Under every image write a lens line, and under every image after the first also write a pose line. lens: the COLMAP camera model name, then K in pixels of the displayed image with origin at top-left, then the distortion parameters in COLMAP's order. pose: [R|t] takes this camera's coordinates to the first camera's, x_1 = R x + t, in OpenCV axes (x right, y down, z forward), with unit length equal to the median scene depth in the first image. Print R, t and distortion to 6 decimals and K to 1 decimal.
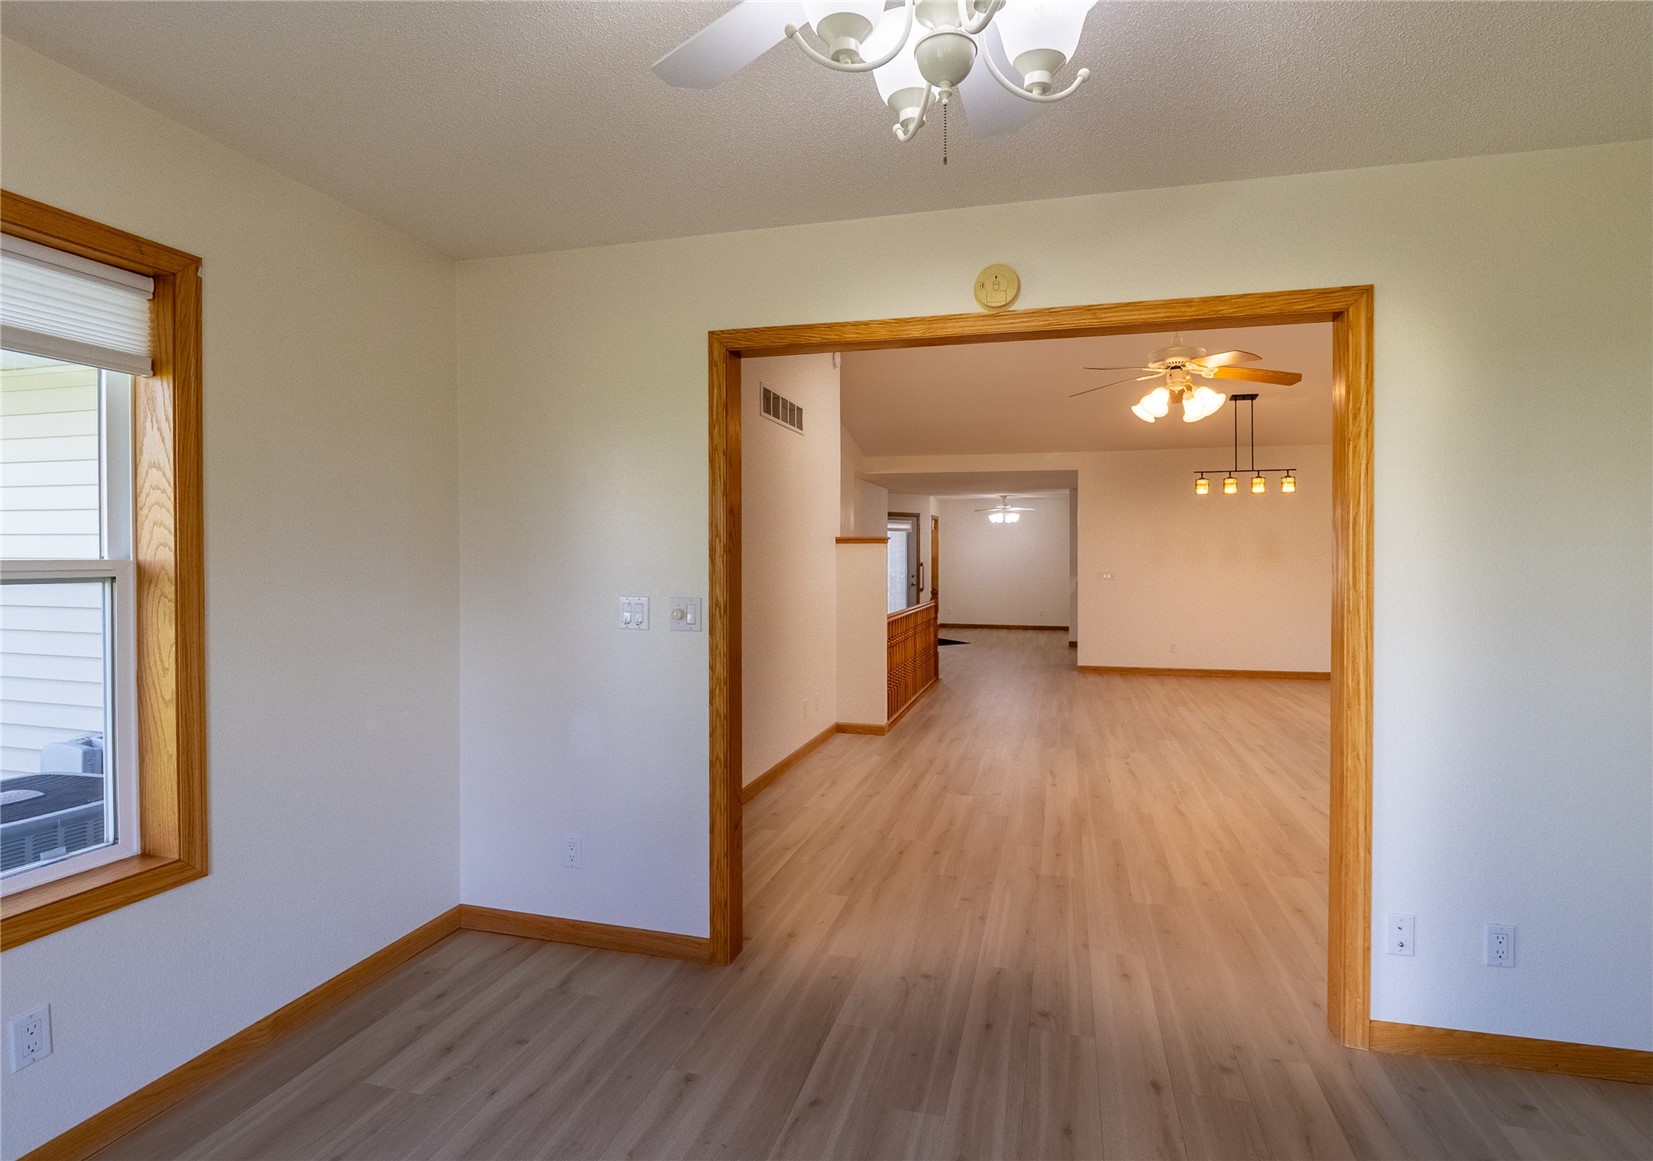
lens RADIAL K [[826.7, 0, 830.9], [0, 826.7, 567.7], [0, 0, 1]] dist [-0.017227, -0.000244]
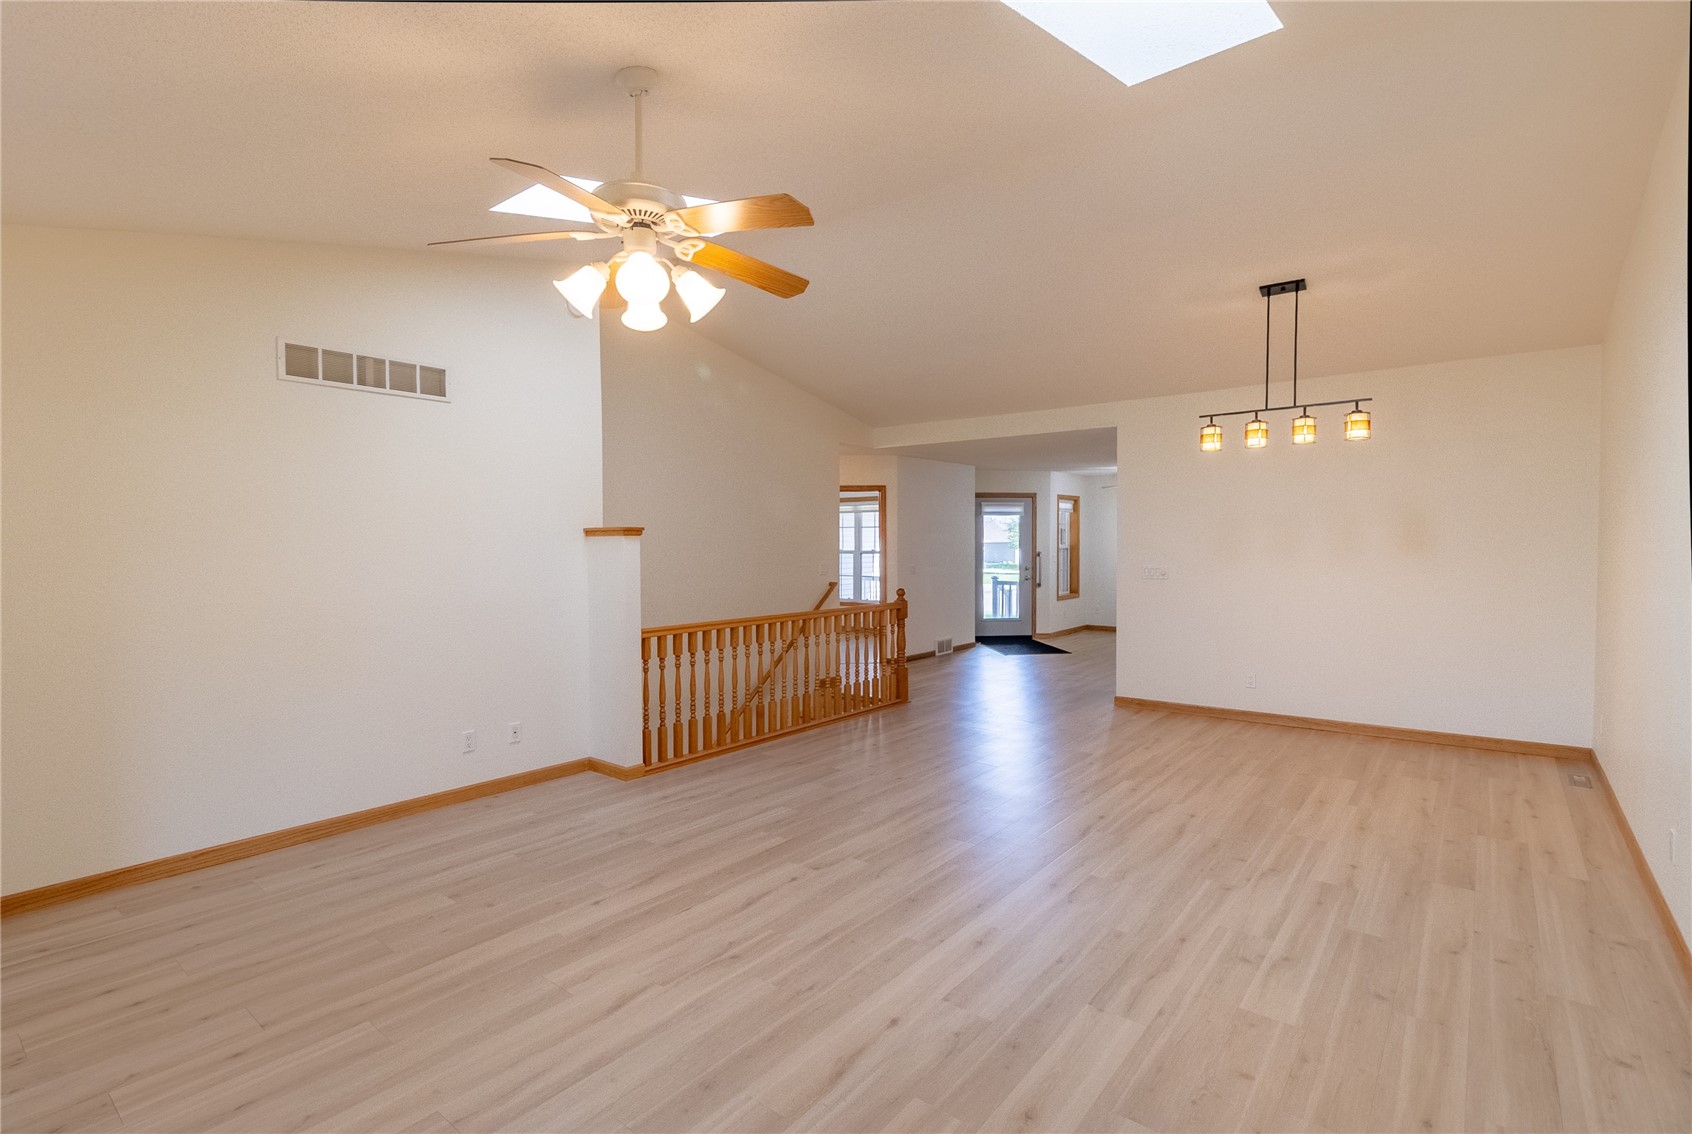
lens RADIAL K [[799.7, 0, 846.6], [0, 799.7, 573.8], [0, 0, 1]] dist [-0.000407, -0.001158]
pose [[0.913642, 0.009238, -0.406415, 0.451399], [0.001737, 0.999644, 0.026629, -0.010526], [0.406516, -0.025035, 0.913301, 0.319729]]
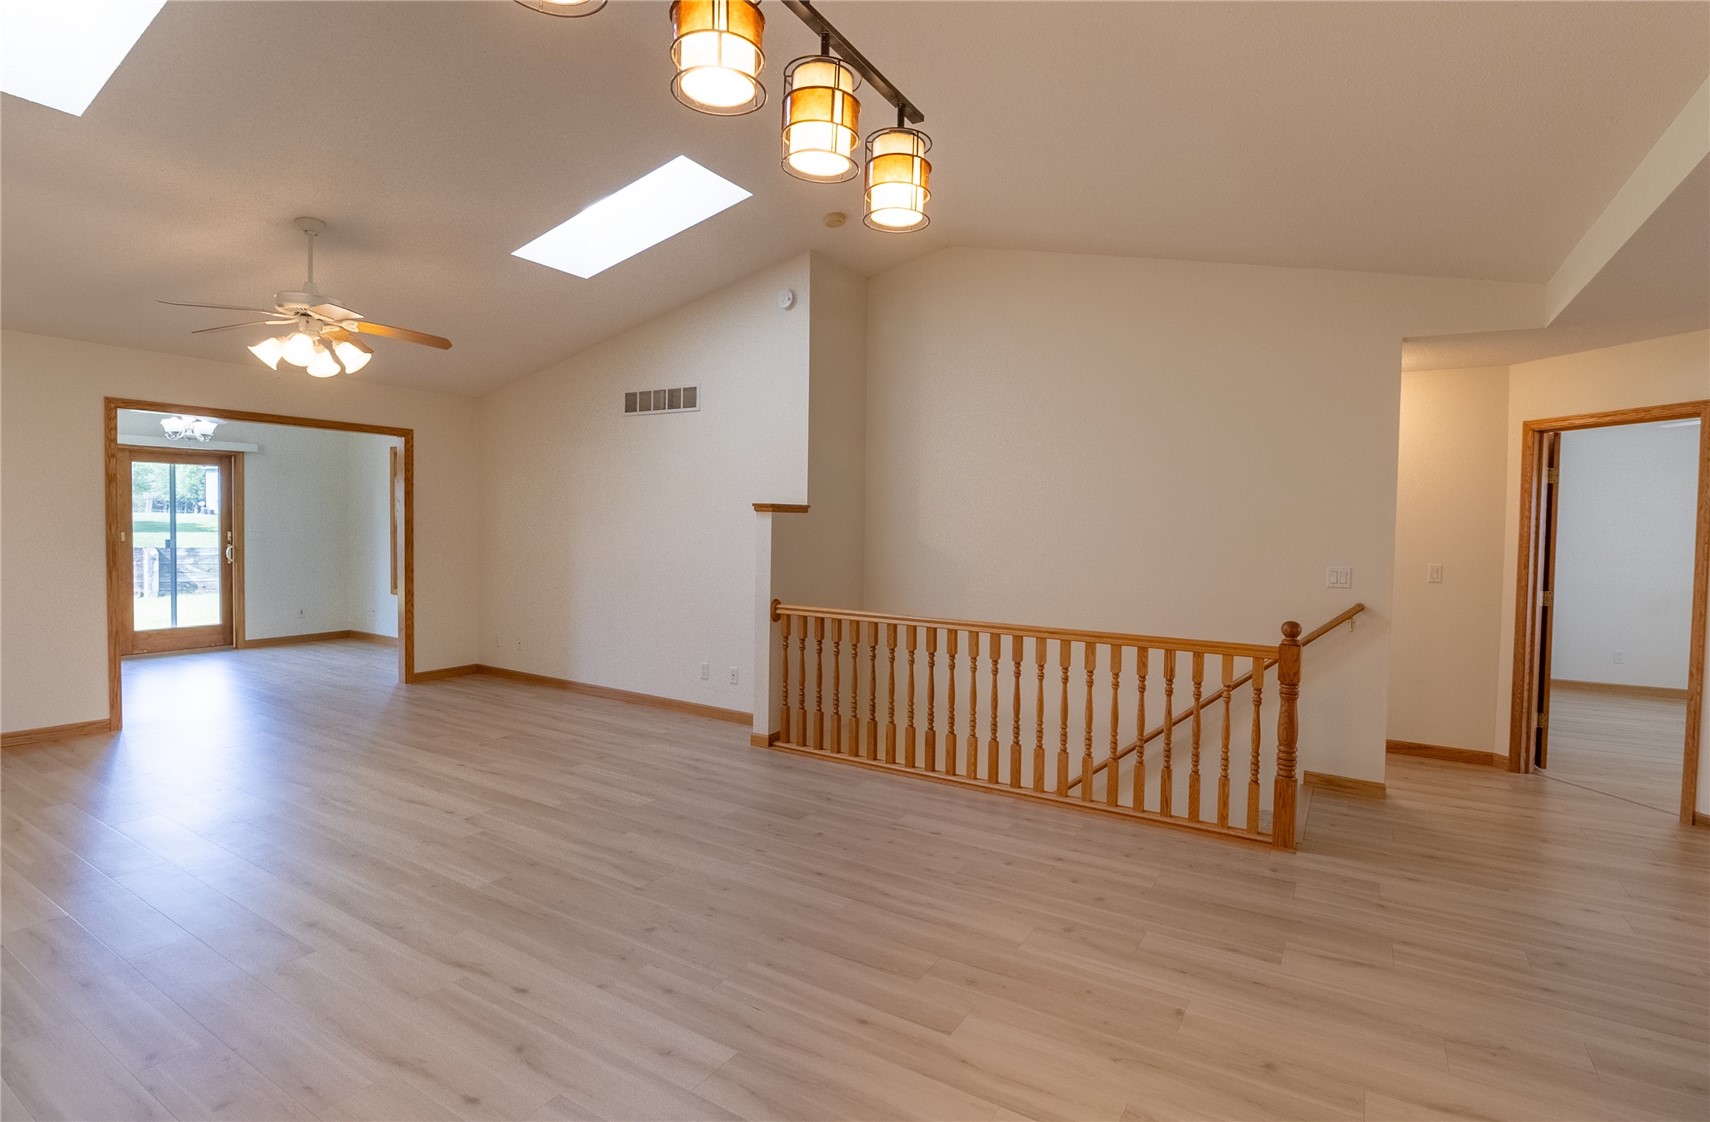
lens RADIAL K [[808.2, 0, 848.1], [0, 808.2, 552.1], [0, 0, 1]] dist [-0.000407, -0.001158]
pose [[-0.293551, 0.023946, -0.955643, 0.634470], [-0.031685, 0.998893, 0.034763, -0.015511], [0.955418, 0.040484, -0.292468, 1.030841]]
